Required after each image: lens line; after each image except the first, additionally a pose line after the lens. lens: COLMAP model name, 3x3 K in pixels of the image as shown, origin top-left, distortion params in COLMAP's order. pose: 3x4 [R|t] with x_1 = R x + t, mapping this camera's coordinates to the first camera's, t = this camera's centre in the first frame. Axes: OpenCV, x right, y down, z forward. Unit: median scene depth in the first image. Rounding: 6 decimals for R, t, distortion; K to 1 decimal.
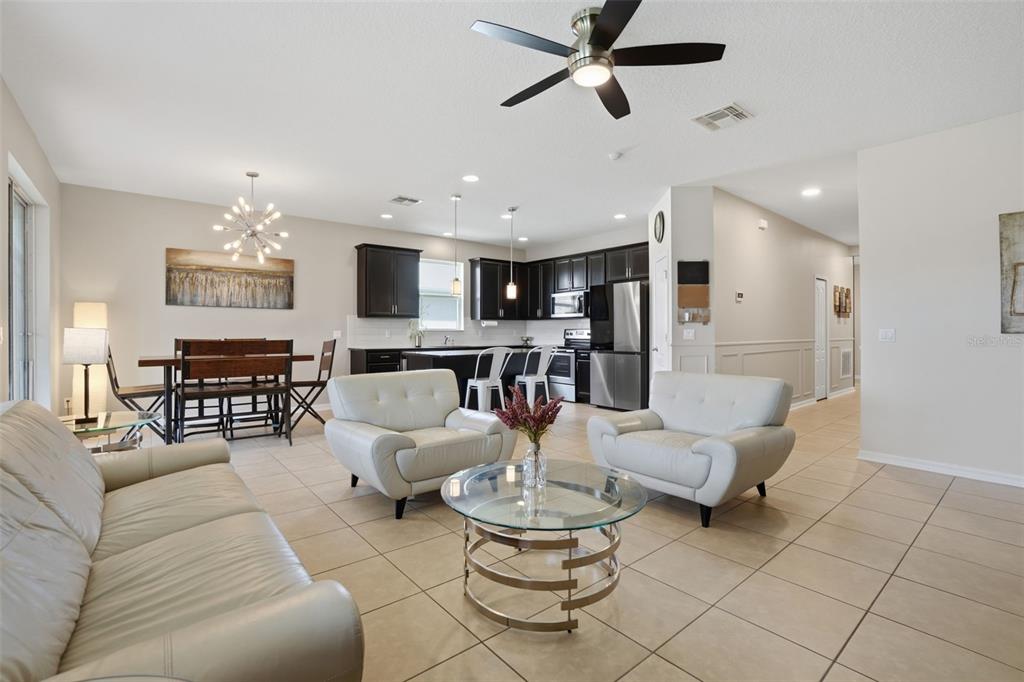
lens RADIAL K [[481.5, 0, 516.4], [0, 481.5, 335.0], [0, 0, 1]] dist [-0.023530, 0.012048]
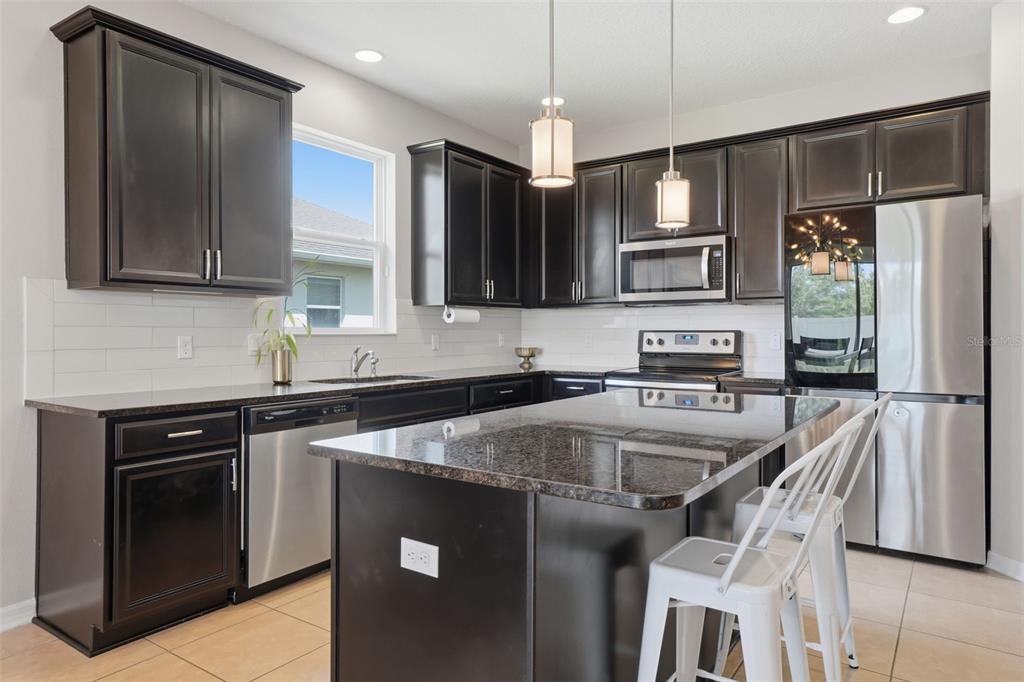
lens RADIAL K [[658.2, 0, 519.0], [0, 658.2, 336.1], [0, 0, 1]] dist [0.019979, 0.000396]
pose [[0.966245, -0.002745, 0.257610, -0.153535], [0.002649, 0.999996, 0.000721, -0.007791], [-0.257611, -0.000014, 0.966249, 0.485270]]
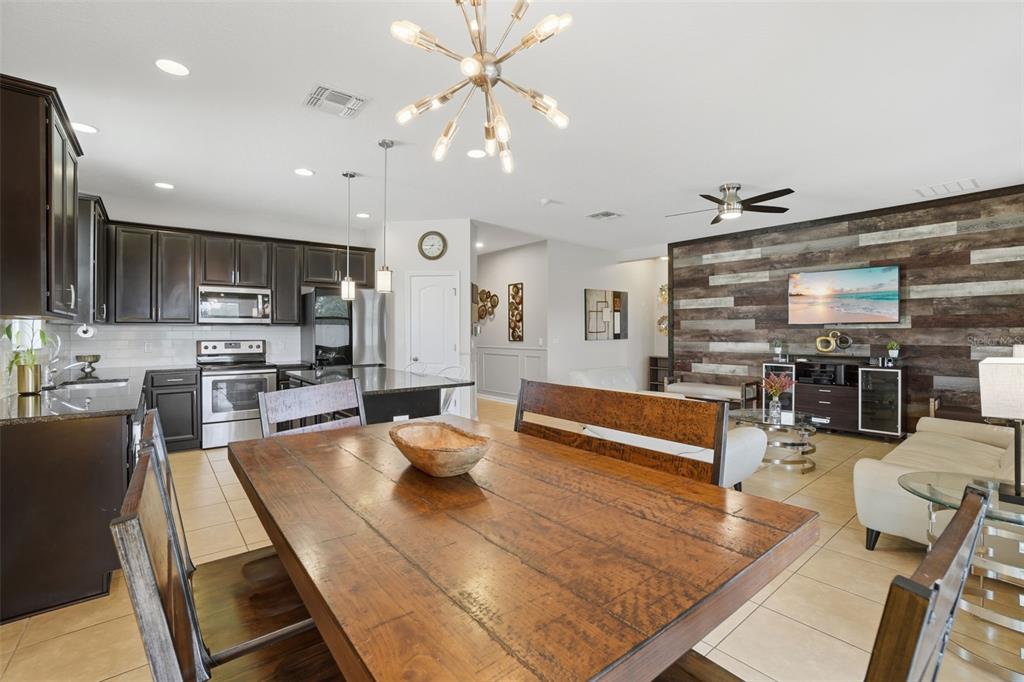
lens RADIAL K [[481.5, 0, 518.9], [0, 481.5, 330.3], [0, 0, 1]] dist [-0.023530, 0.012048]
pose [[0.011900, 0.004948, 0.999917, -0.557013], [0.008213, 0.999954, -0.005046, -0.019235], [-0.999895, 0.008273, 0.011858, 0.567660]]
